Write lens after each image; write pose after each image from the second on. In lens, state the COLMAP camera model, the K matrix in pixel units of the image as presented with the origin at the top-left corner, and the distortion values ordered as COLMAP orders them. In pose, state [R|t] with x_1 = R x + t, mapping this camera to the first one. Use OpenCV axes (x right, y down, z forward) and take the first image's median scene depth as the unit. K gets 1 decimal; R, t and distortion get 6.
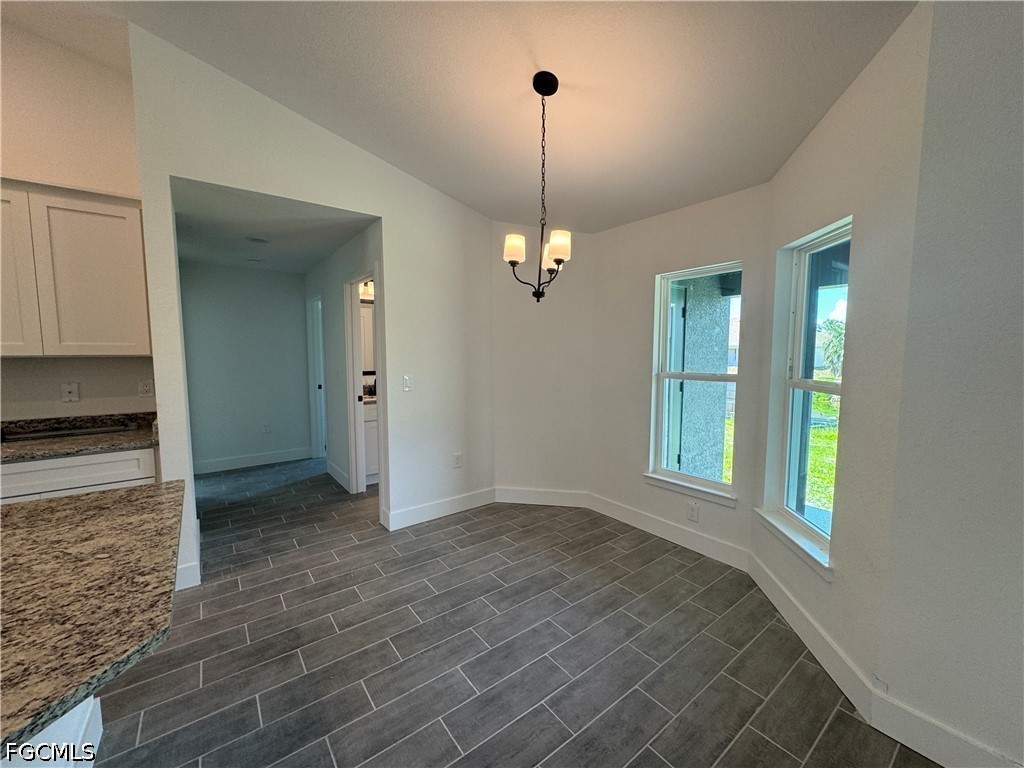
lens RADIAL K [[407.3, 0, 508.5], [0, 407.3, 383.7], [0, 0, 1]] dist [-0.002212, 0.001186]
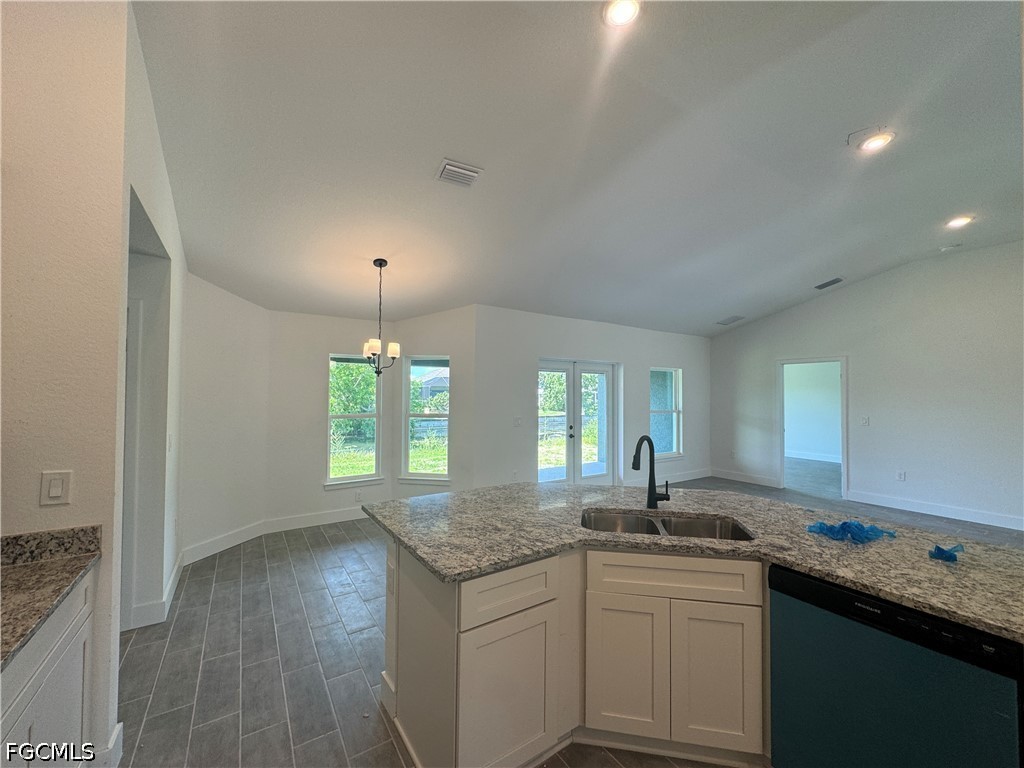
lens RADIAL K [[407.3, 0, 513.6], [0, 407.3, 384.3], [0, 0, 1]] dist [-0.002212, 0.001186]
pose [[0.058131, 0.024484, 0.998009, -1.791889], [0.076851, 0.996623, -0.028926, -0.074339], [-0.995347, 0.078380, 0.056053, 0.324114]]
